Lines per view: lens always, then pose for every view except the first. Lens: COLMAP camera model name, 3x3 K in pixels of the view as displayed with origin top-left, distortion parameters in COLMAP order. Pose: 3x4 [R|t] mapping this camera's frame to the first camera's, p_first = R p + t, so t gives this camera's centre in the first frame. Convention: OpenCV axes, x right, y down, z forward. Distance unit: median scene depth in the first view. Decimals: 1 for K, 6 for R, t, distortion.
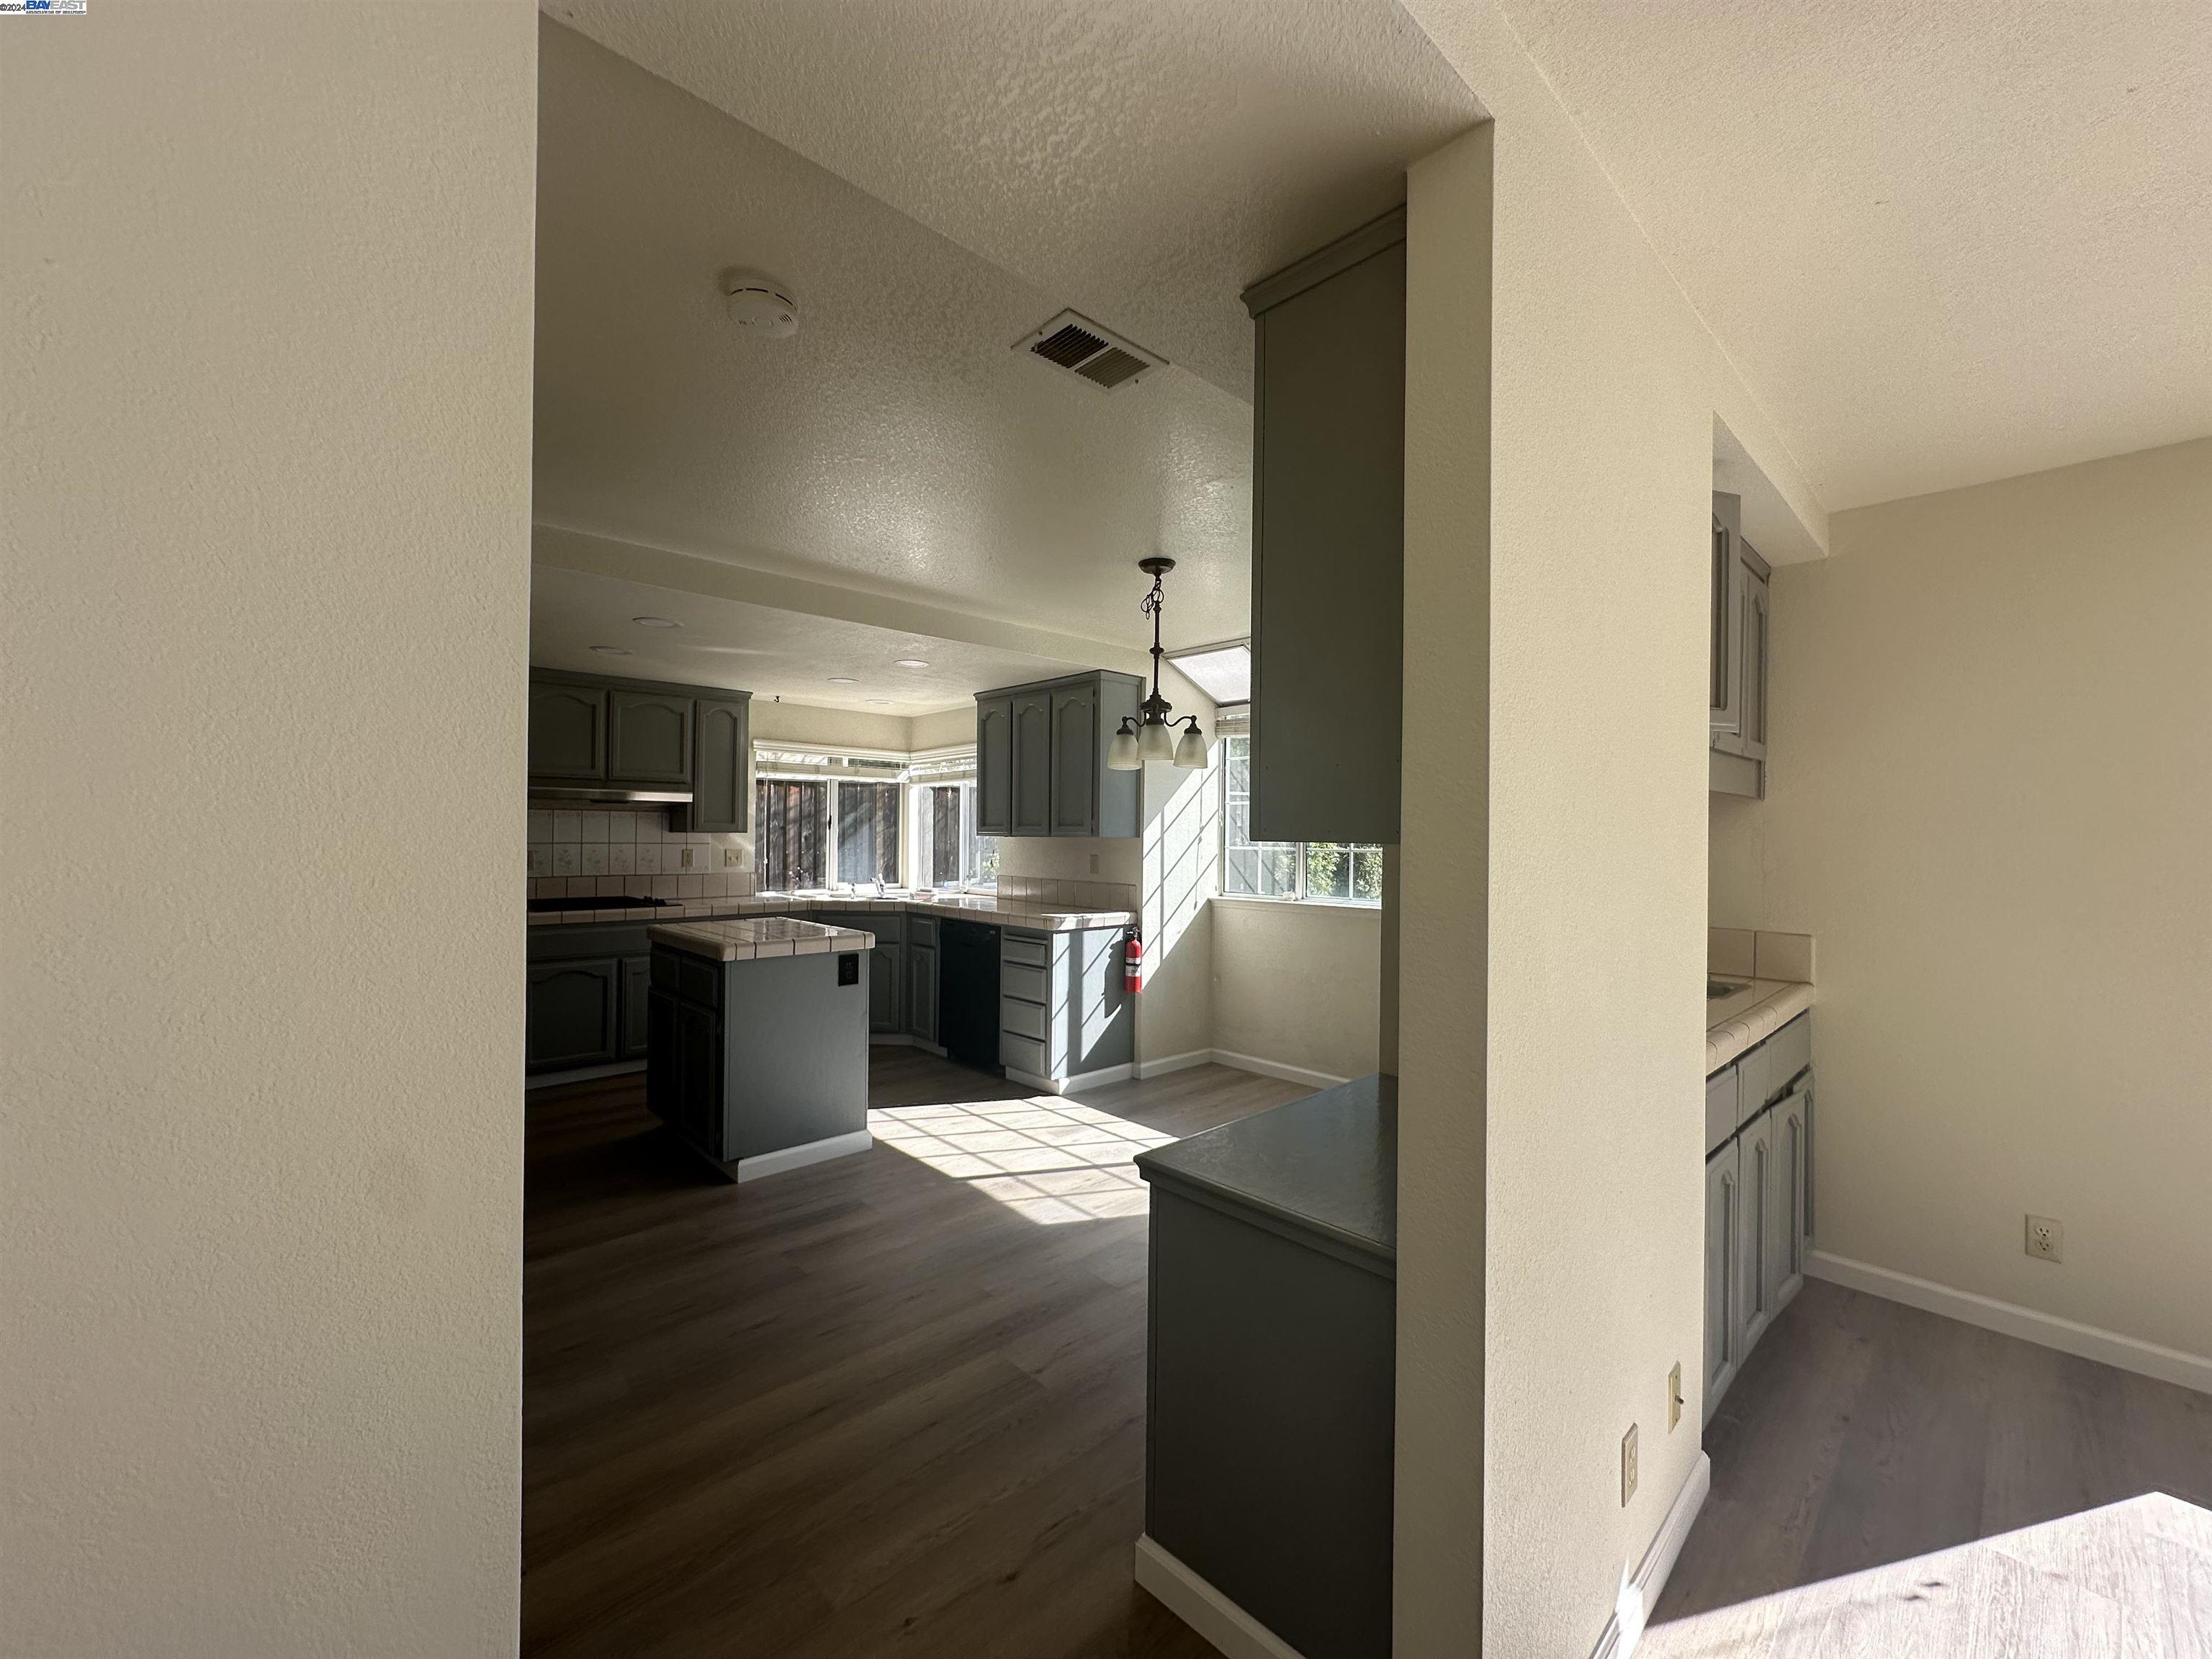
lens RADIAL K [[886.9, 0, 1109.7], [0, 886.9, 829.4], [0, 0, 1]] dist [-0.002348, 0.000117]
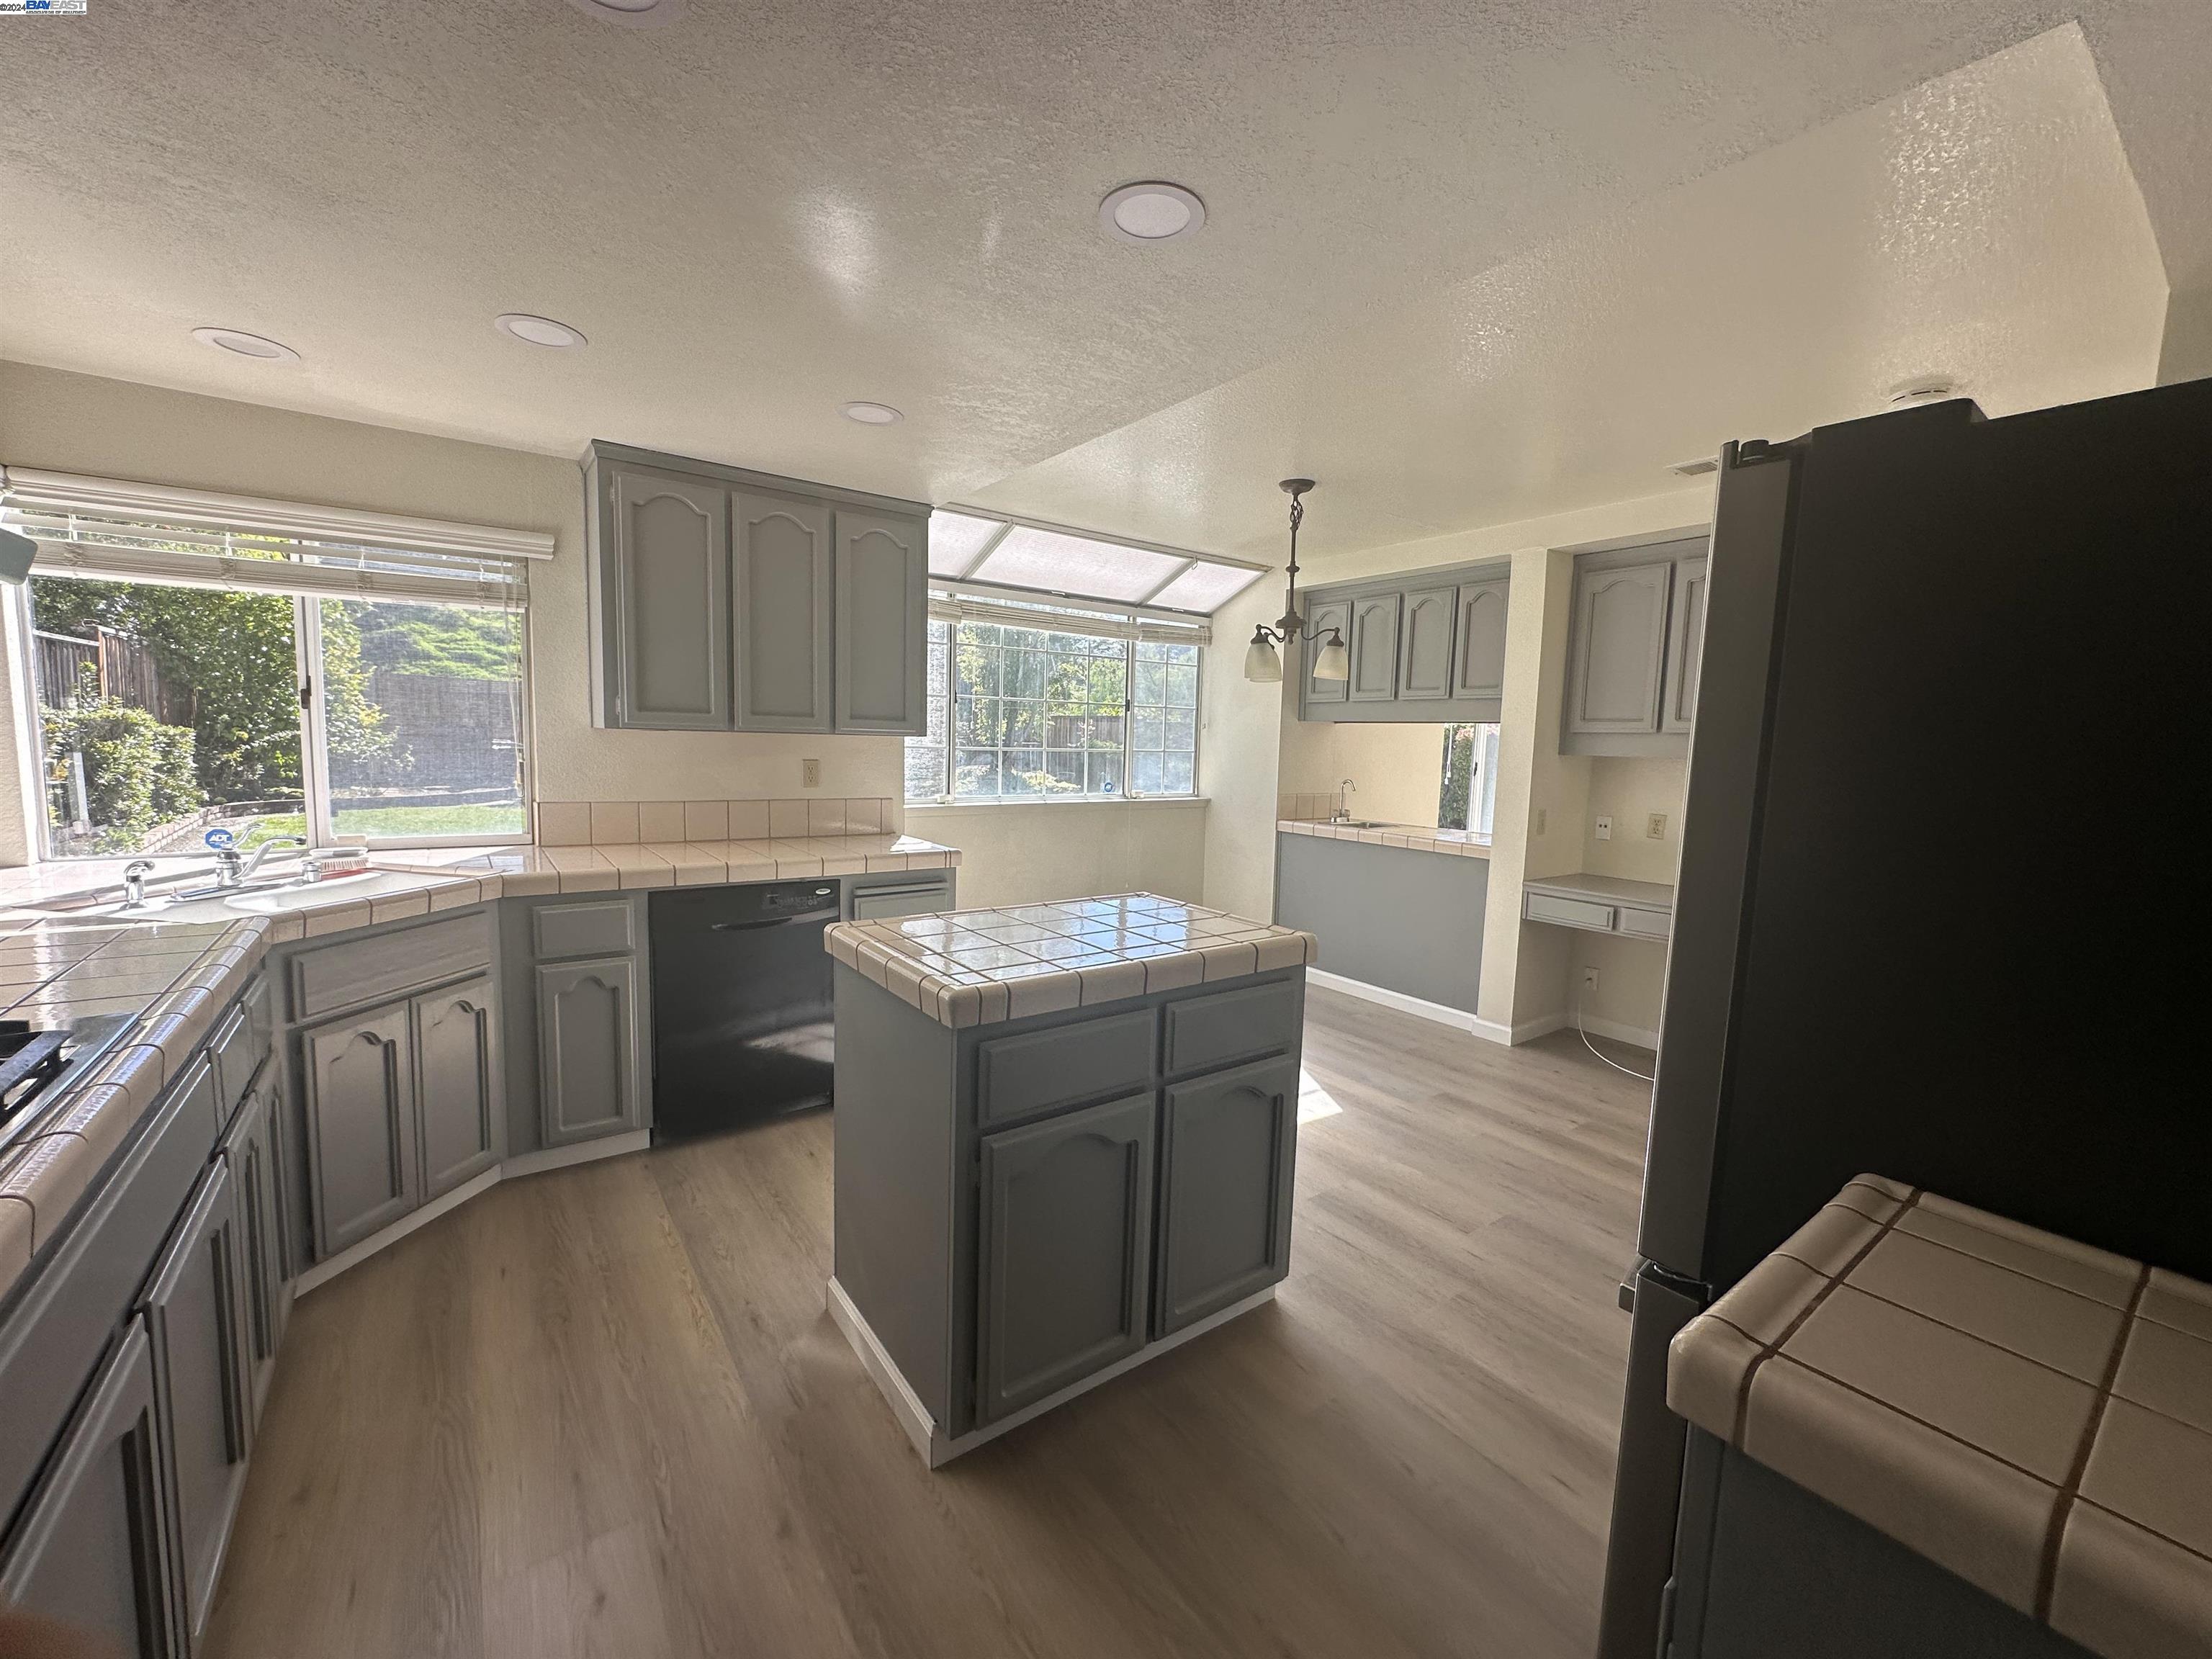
lens RADIAL K [[886.9, 0, 1107.0], [0, 886.9, 829.1], [0, 0, 1]] dist [-0.003216, 0.001221]
pose [[0.121097, -0.106019, 0.986963, -0.724594], [-0.035136, 0.993199, 0.111000, -0.002037], [-0.992019, -0.048120, 0.116548, 0.747377]]
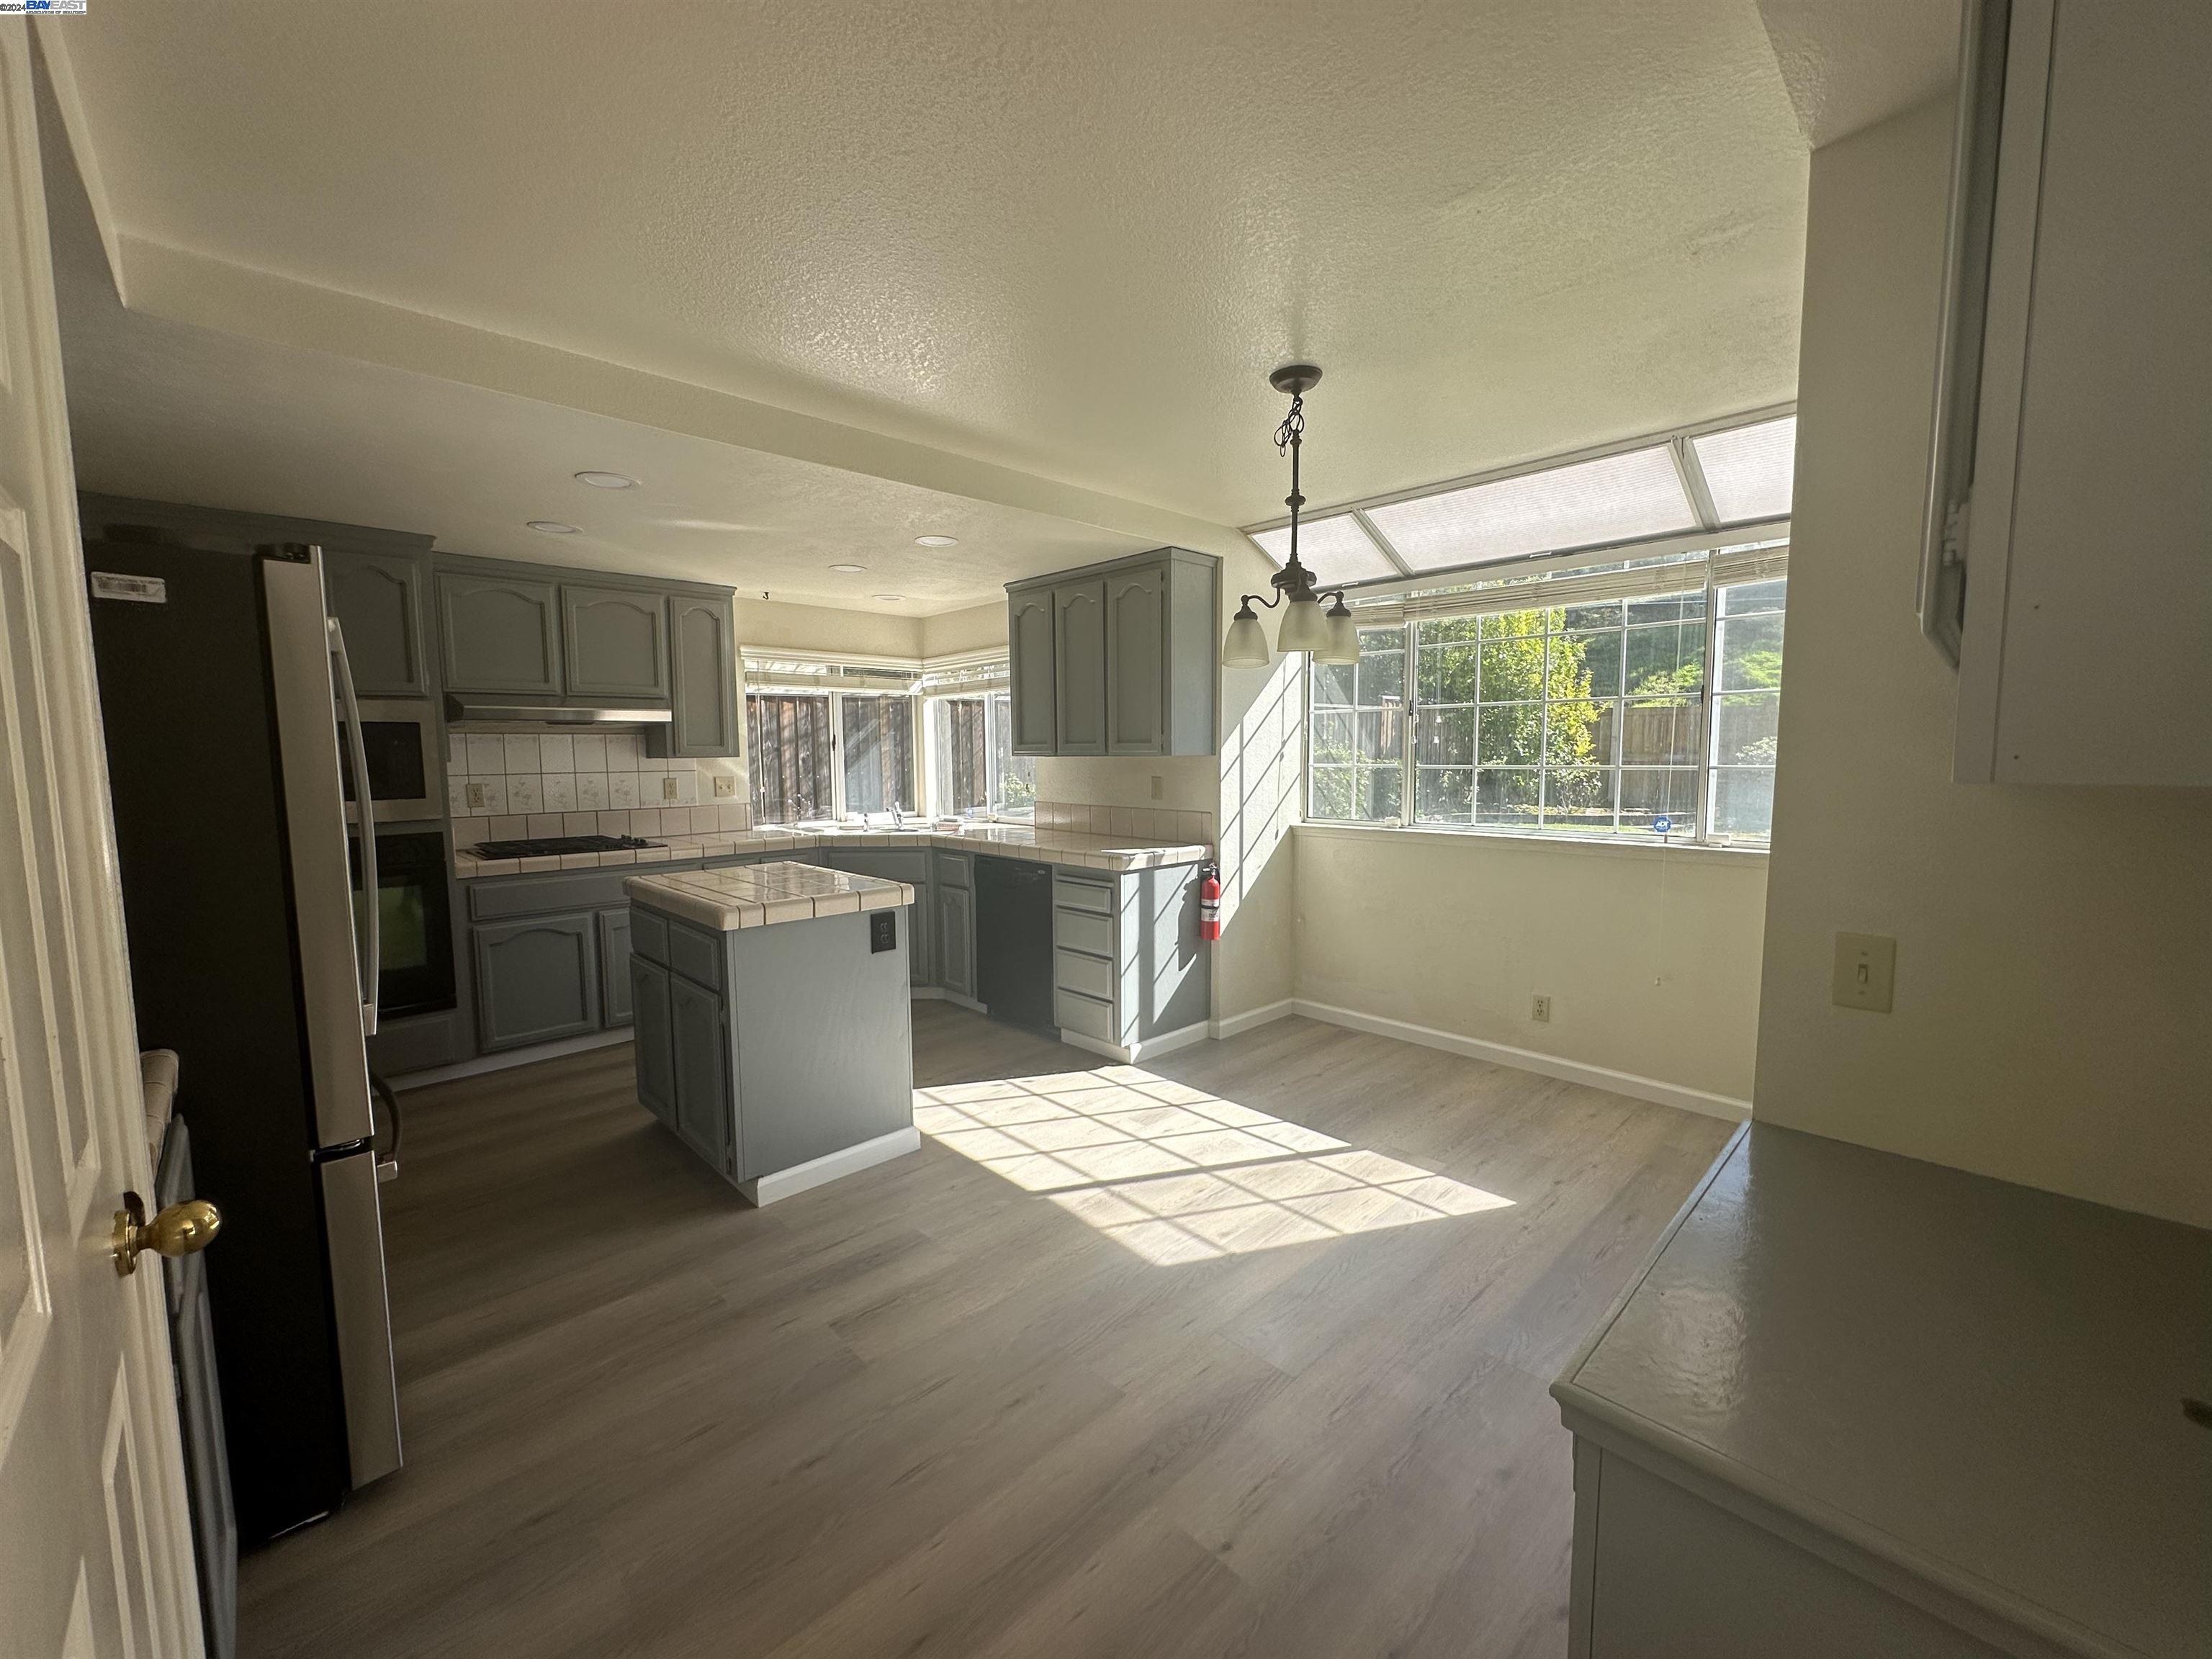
lens RADIAL K [[886.9, 0, 1107.0], [0, 886.9, 829.1], [0, 0, 1]] dist [-0.003216, 0.001221]
pose [[0.999808, -0.017654, 0.008496, -0.077754], [0.016754, 0.995208, 0.096331, -0.003882], [-0.010156, -0.096171, 0.995313, 0.172769]]
